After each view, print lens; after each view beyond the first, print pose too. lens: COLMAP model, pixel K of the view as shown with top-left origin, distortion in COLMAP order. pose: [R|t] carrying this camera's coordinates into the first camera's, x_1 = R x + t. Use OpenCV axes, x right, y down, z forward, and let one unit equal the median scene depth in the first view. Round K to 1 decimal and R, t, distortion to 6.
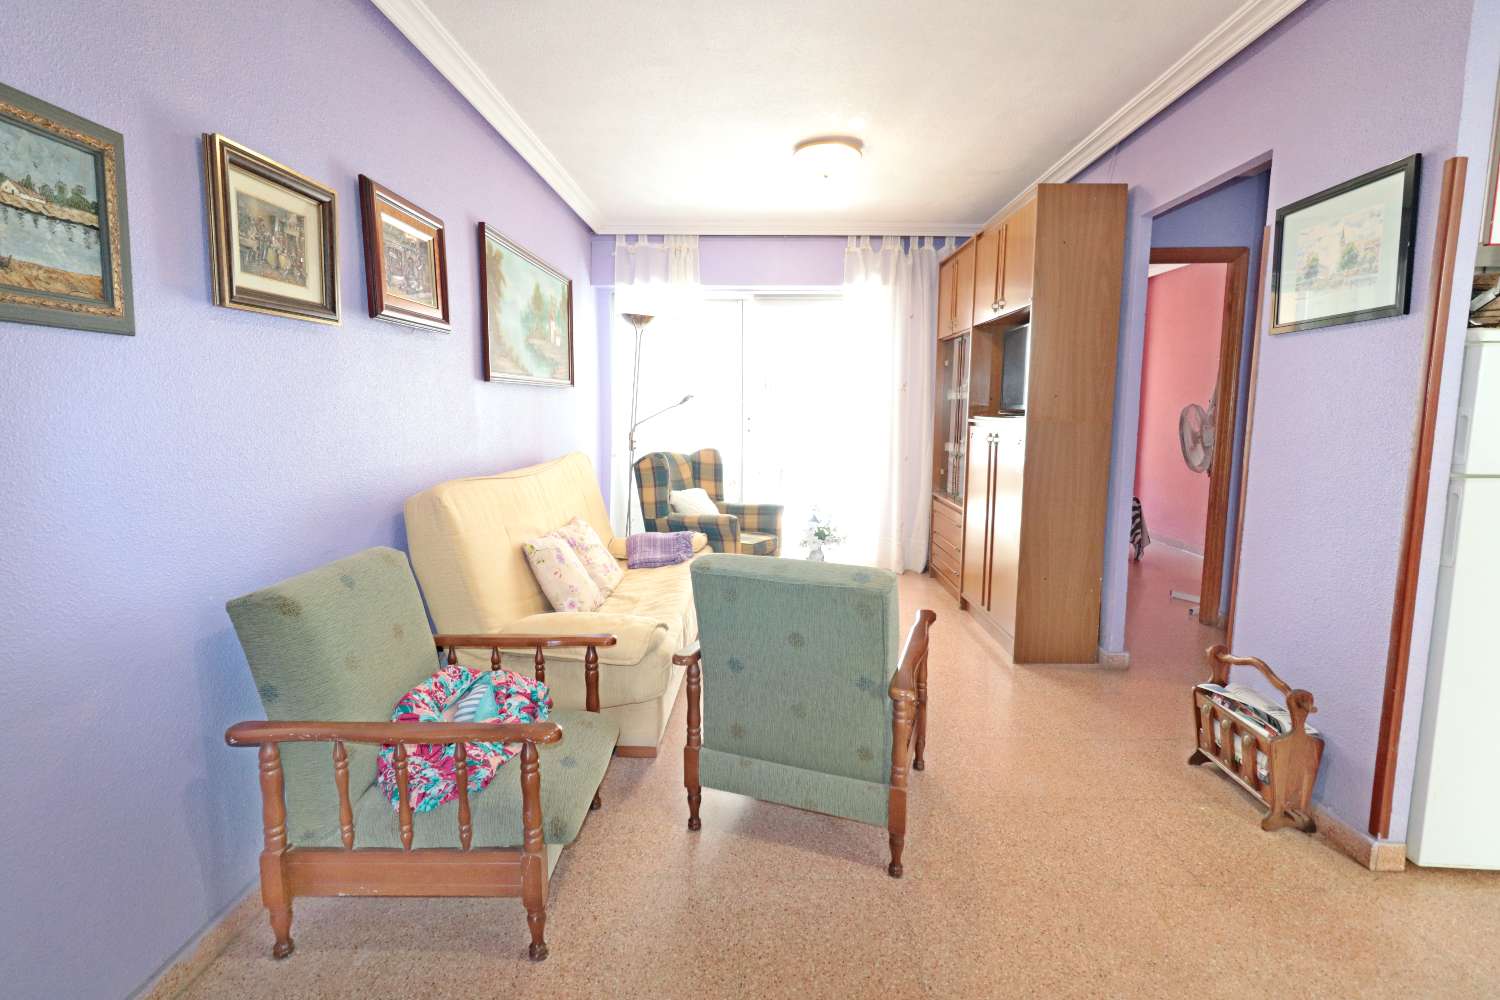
lens RADIAL K [[695.1, 0, 751.9], [0, 695.1, 490.7], [0, 0, 1]] dist [-0.001230, 0.001409]
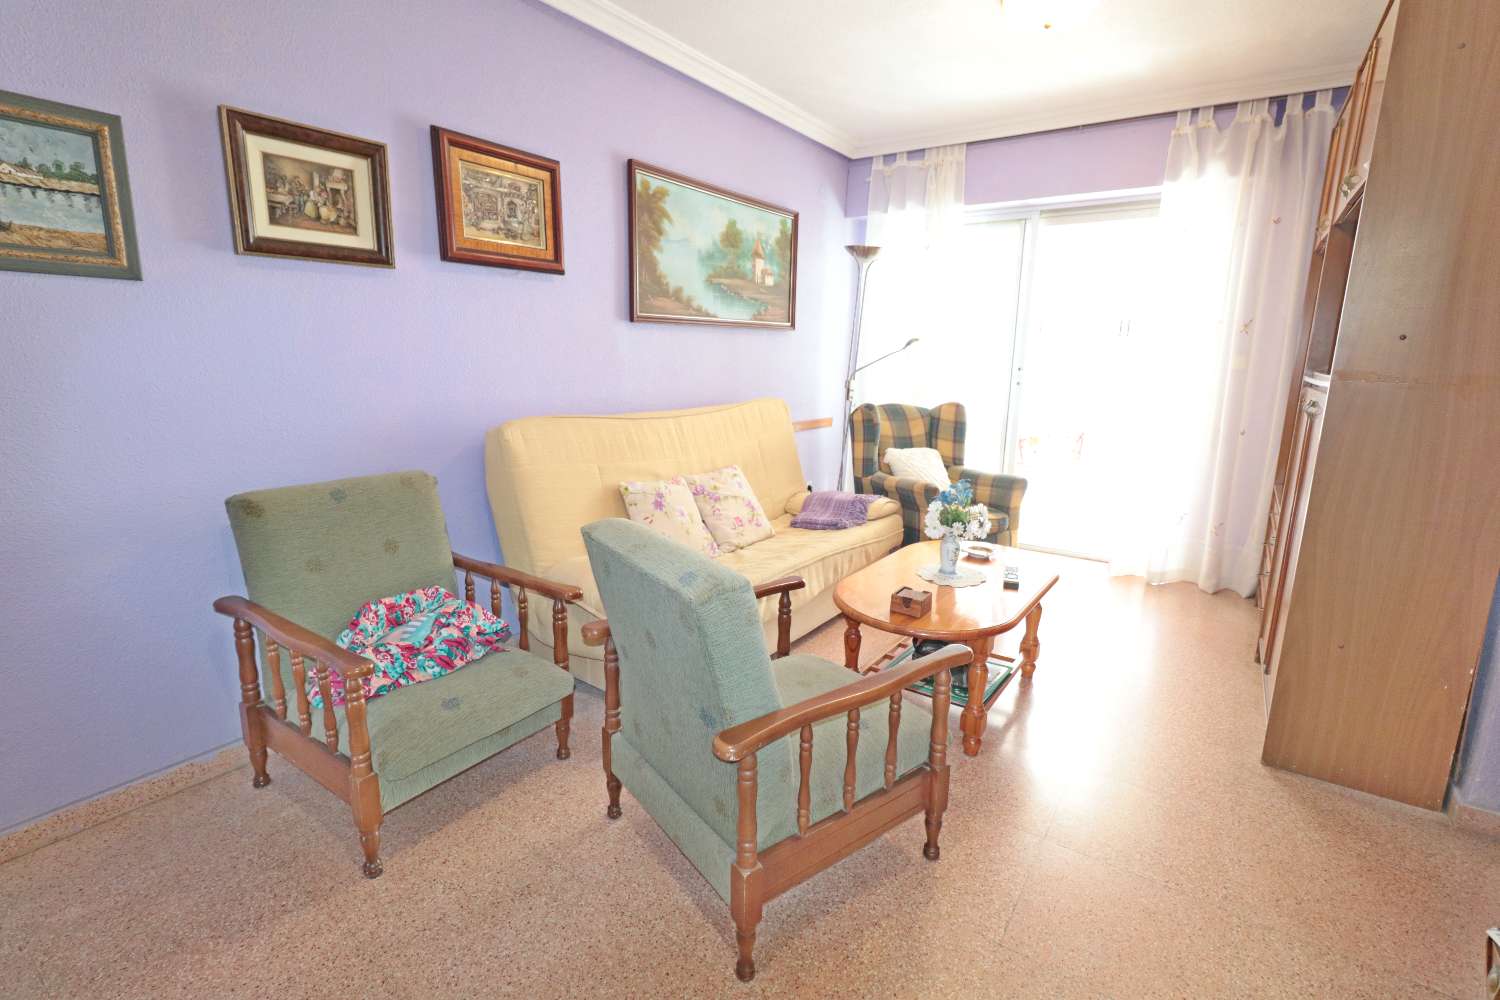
lens RADIAL K [[695.1, 0, 750.3], [0, 695.1, 494.1], [0, 0, 1]] dist [-0.001230, 0.001409]
pose [[0.826054, 0.124105, -0.549757, 0.450781], [-0.081992, 0.991539, 0.100636, -0.031747], [0.557595, -0.038056, 0.829241, 0.319211]]
